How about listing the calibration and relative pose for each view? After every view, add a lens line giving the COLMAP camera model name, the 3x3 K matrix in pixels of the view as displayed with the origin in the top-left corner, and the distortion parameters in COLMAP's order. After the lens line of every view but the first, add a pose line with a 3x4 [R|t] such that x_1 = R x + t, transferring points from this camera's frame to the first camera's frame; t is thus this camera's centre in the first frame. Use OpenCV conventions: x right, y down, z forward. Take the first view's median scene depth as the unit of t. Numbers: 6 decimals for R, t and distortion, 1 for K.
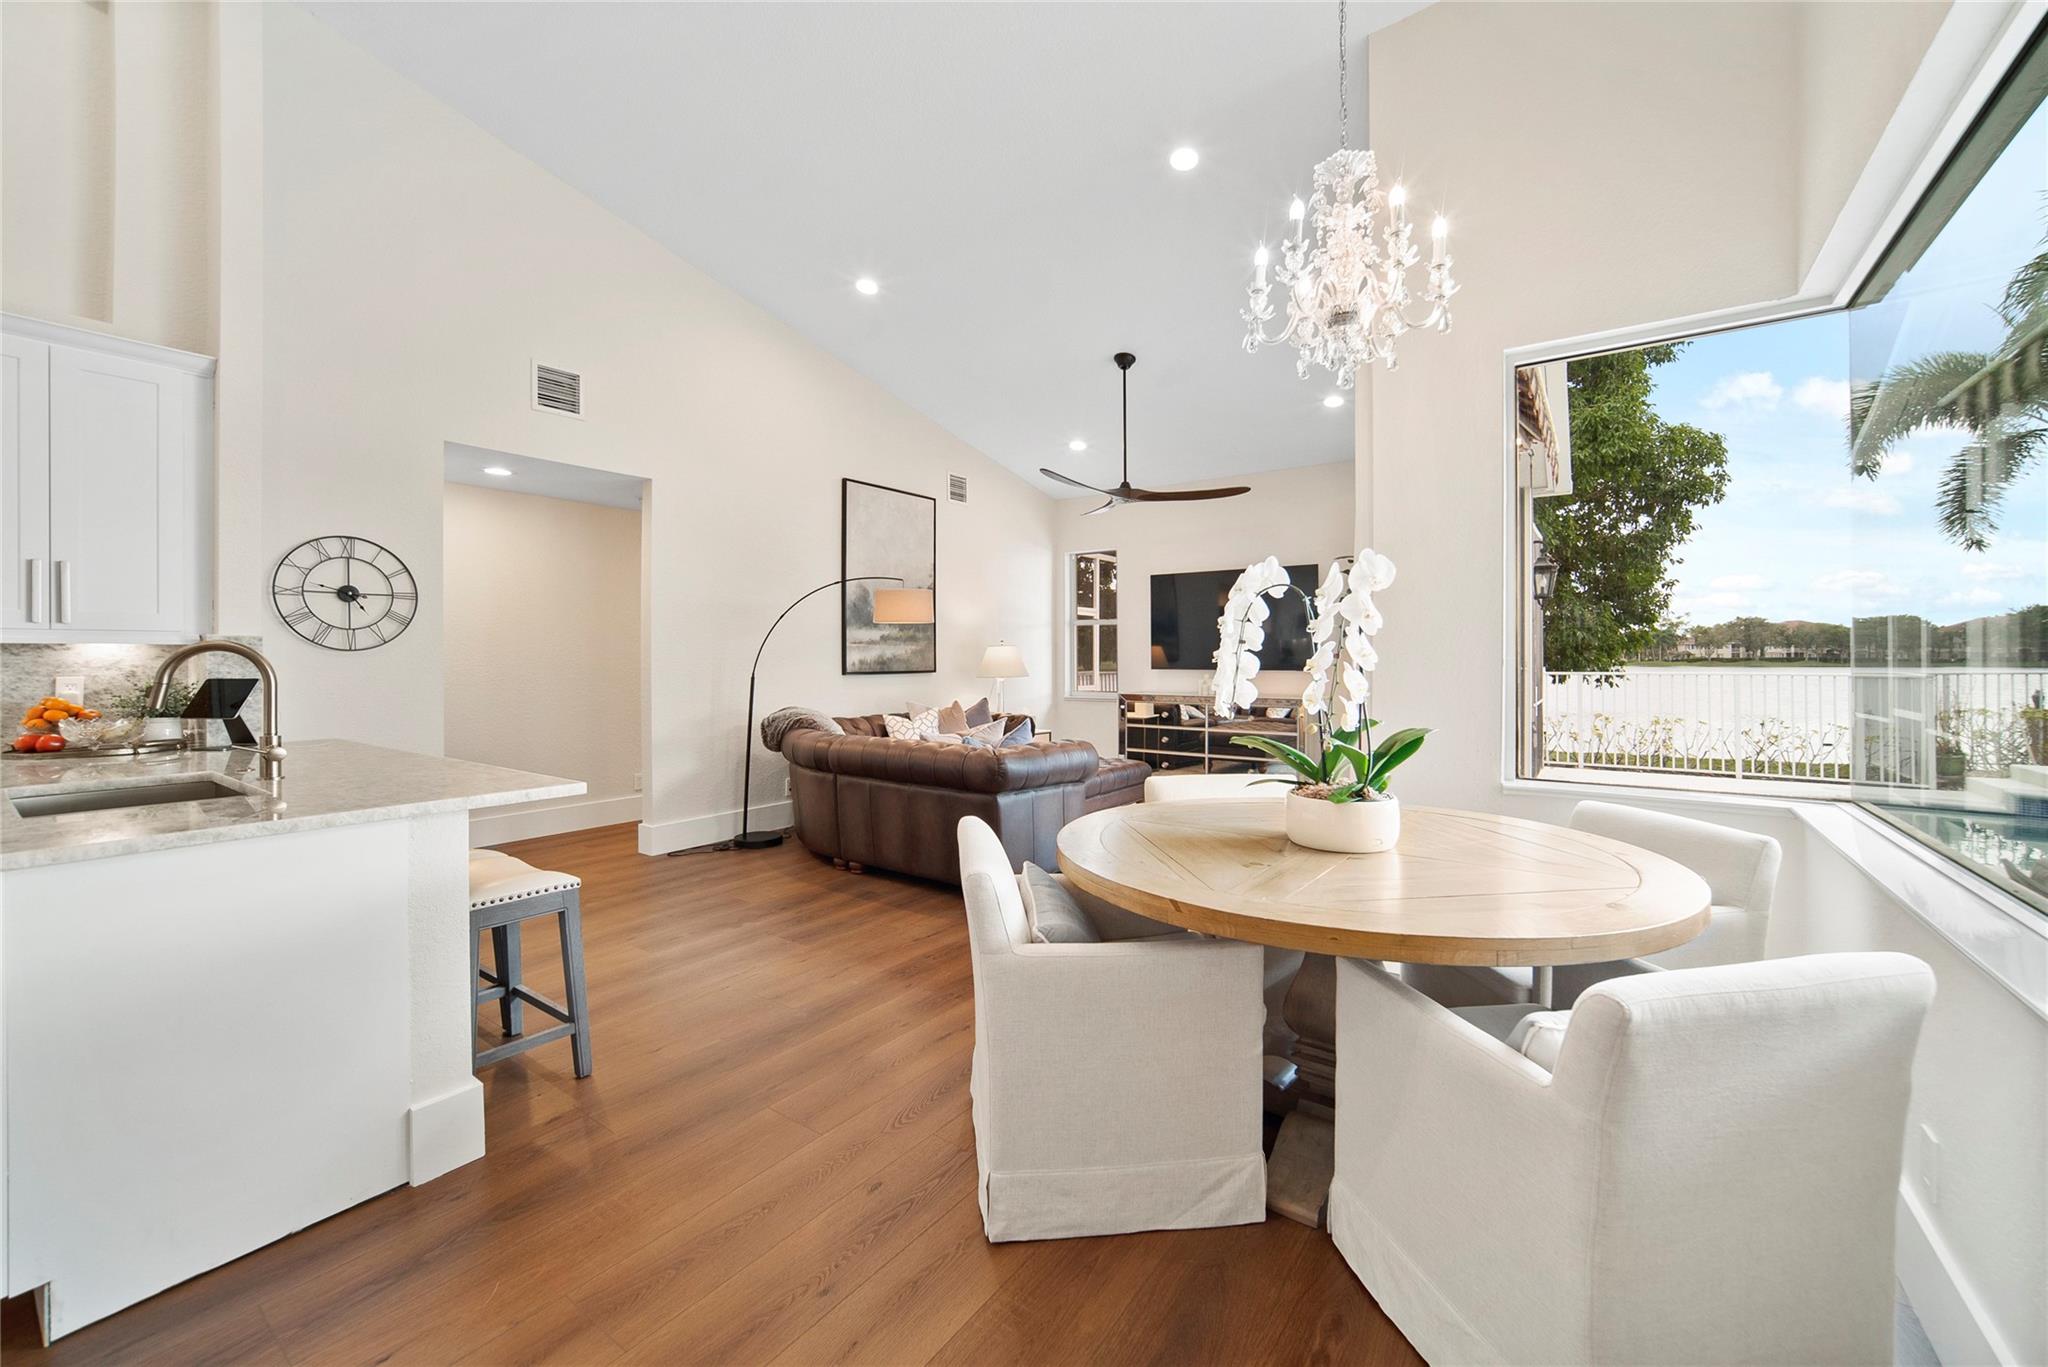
lens RADIAL K [[790.4, 0, 1026.5], [0, 790.4, 664.2], [0, 0, 1]] dist [-0.013946, 0.002175]
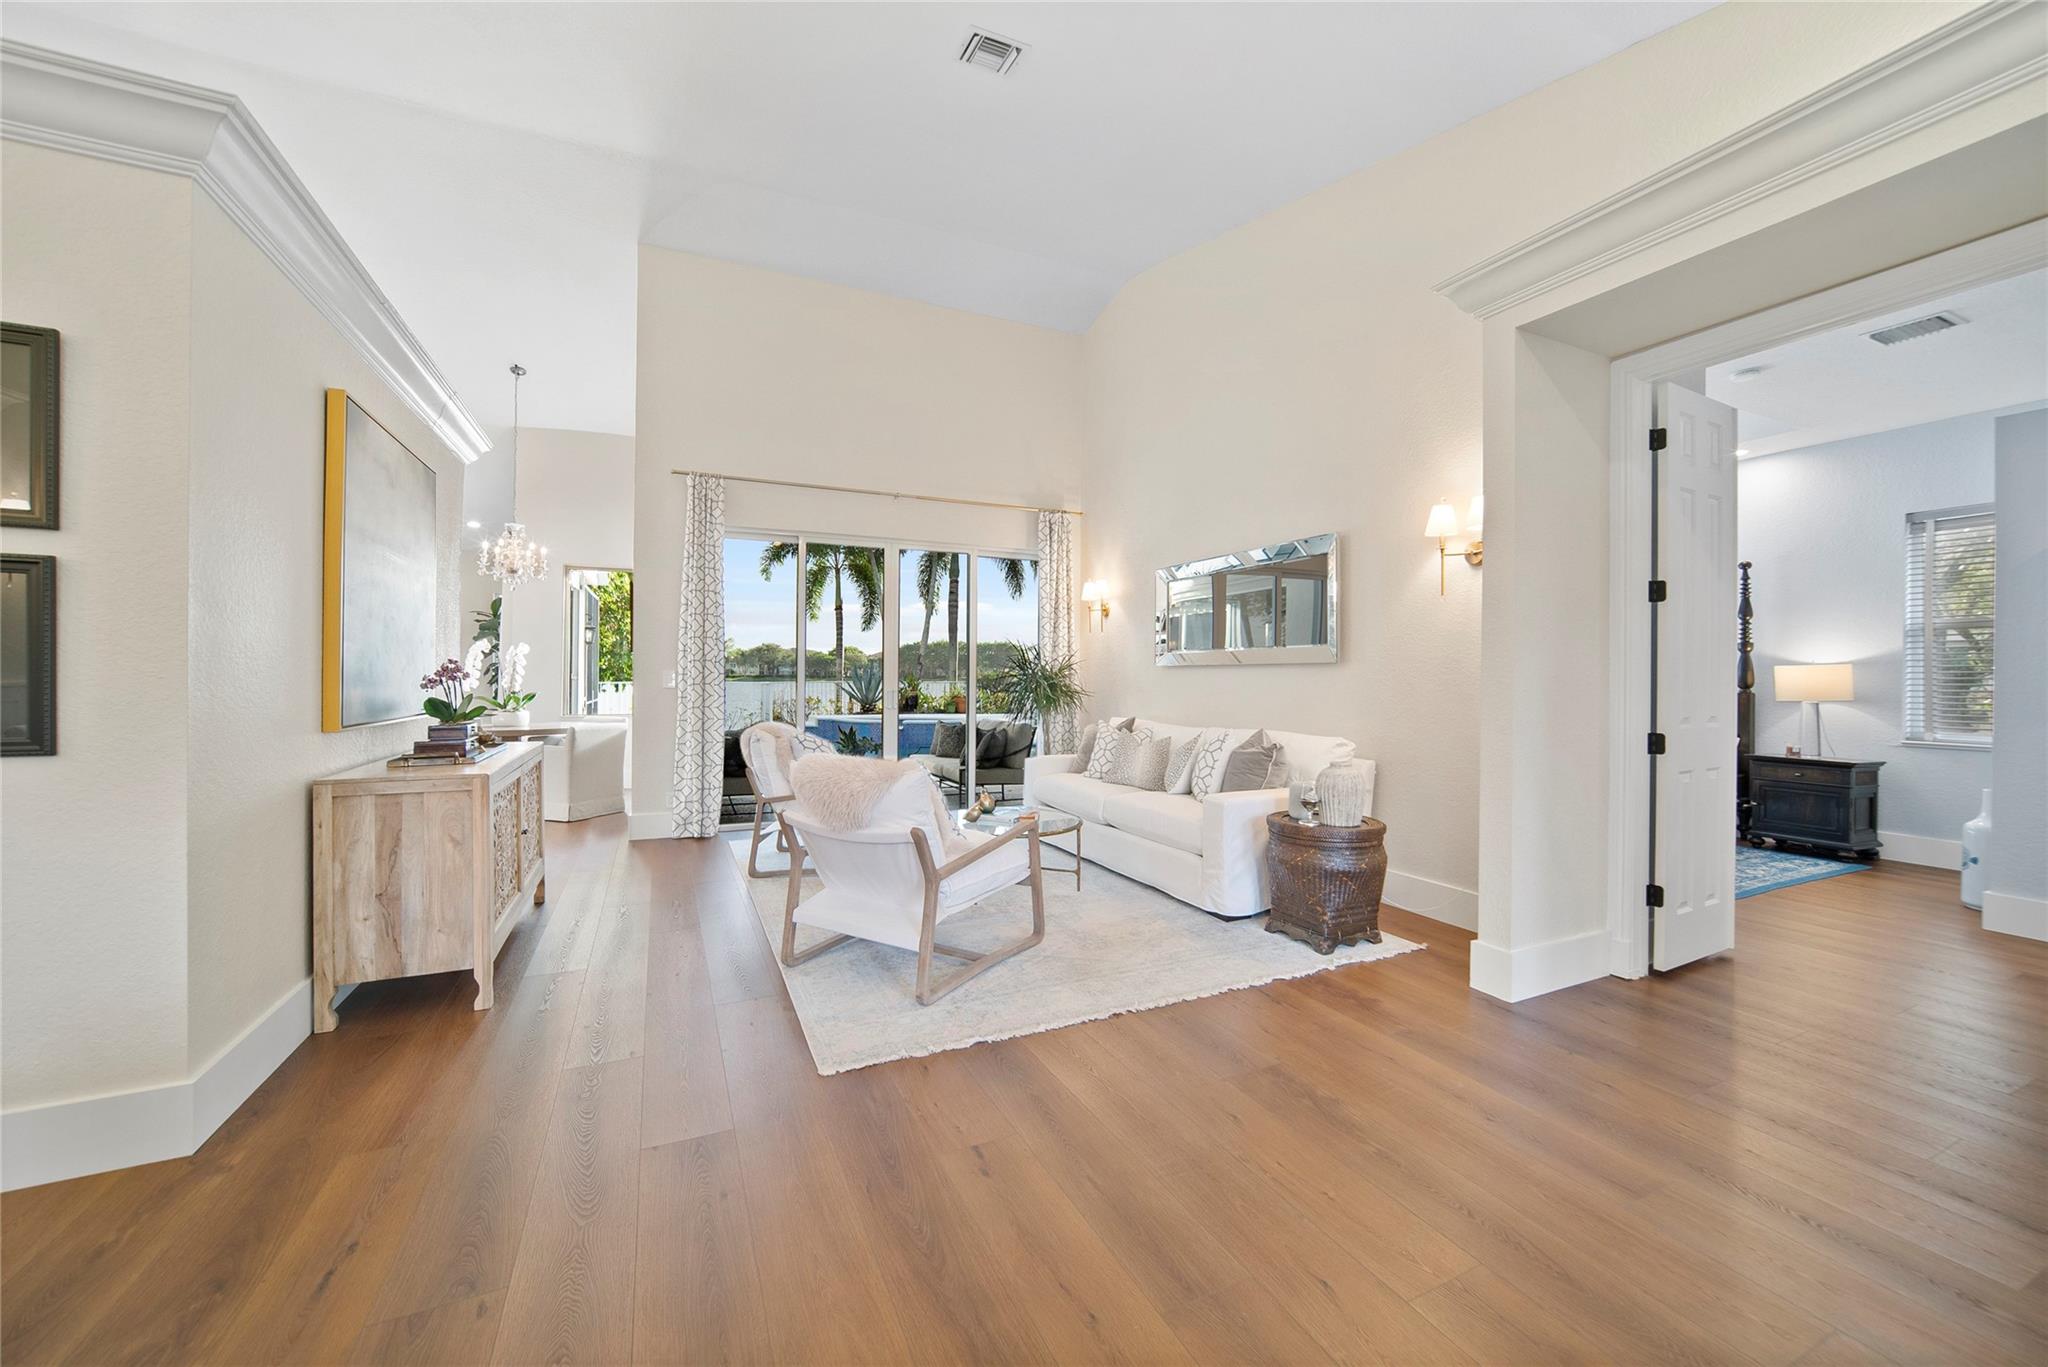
lens RADIAL K [[762.5, 0, 1023.8], [0, 762.5, 667.1], [0, 0, 1]] dist [-0.010554, 0.002166]
pose [[0.484827, 0.014251, 0.874494, -0.423796], [-0.000015, 0.999867, -0.016286, 0.007790], [-0.874610, 0.007882, 0.484763, -0.766742]]
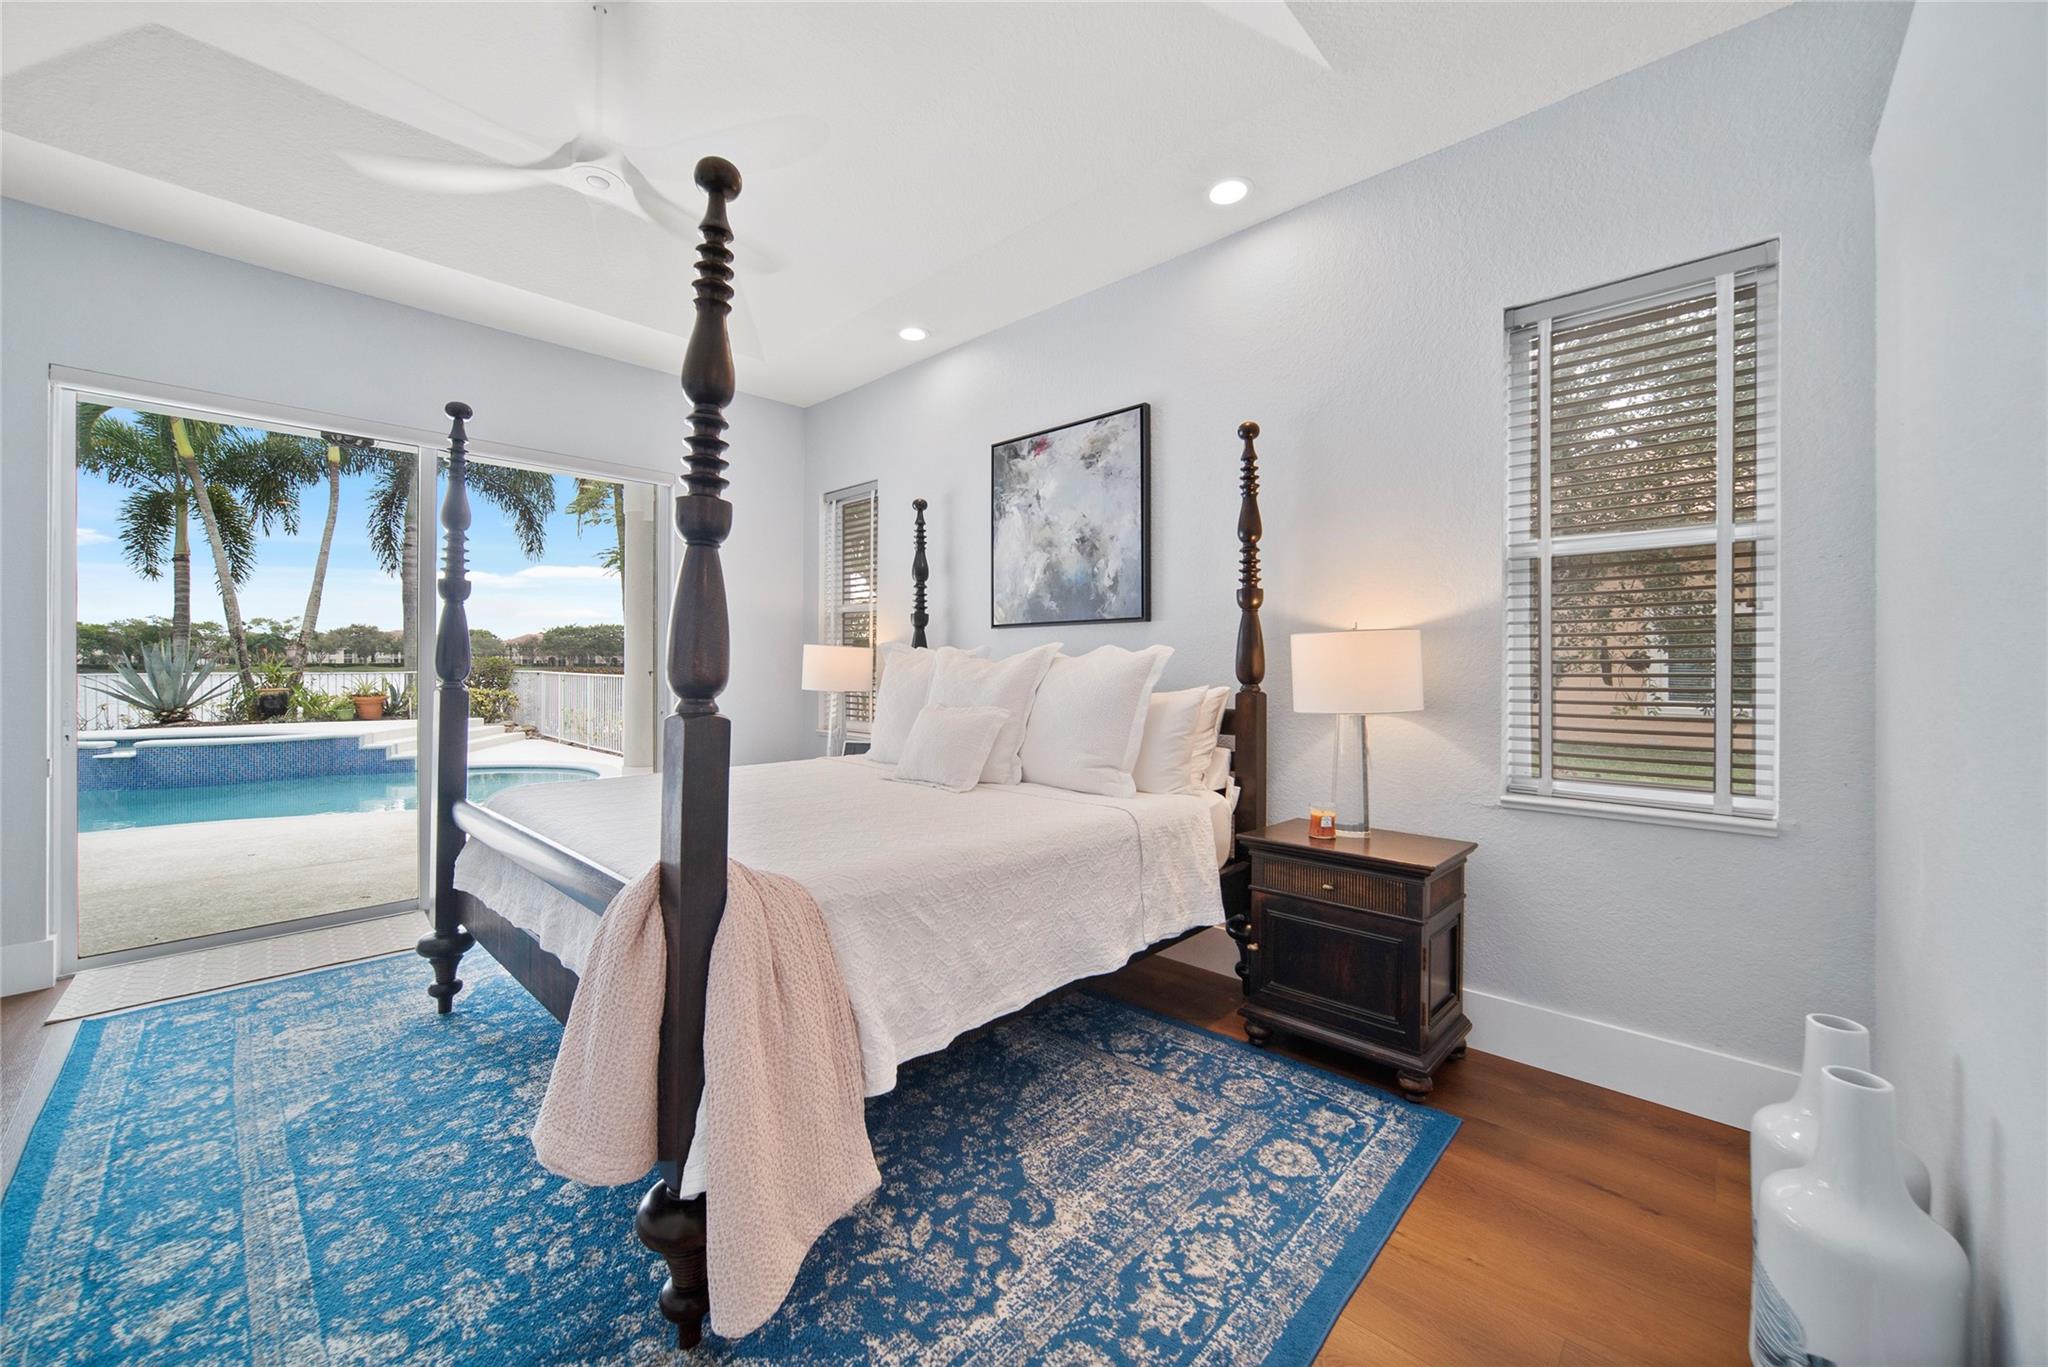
lens RADIAL K [[790.4, 0, 1017.9], [0, 790.4, 639.1], [0, 0, 1]] dist [-0.013946, 0.002175]
pose [[0.136490, 0.034404, 0.990044, 0.349059], [0.004270, 0.999367, -0.035317, 0.007938], [-0.990632, 0.009047, 0.136257, -1.022860]]
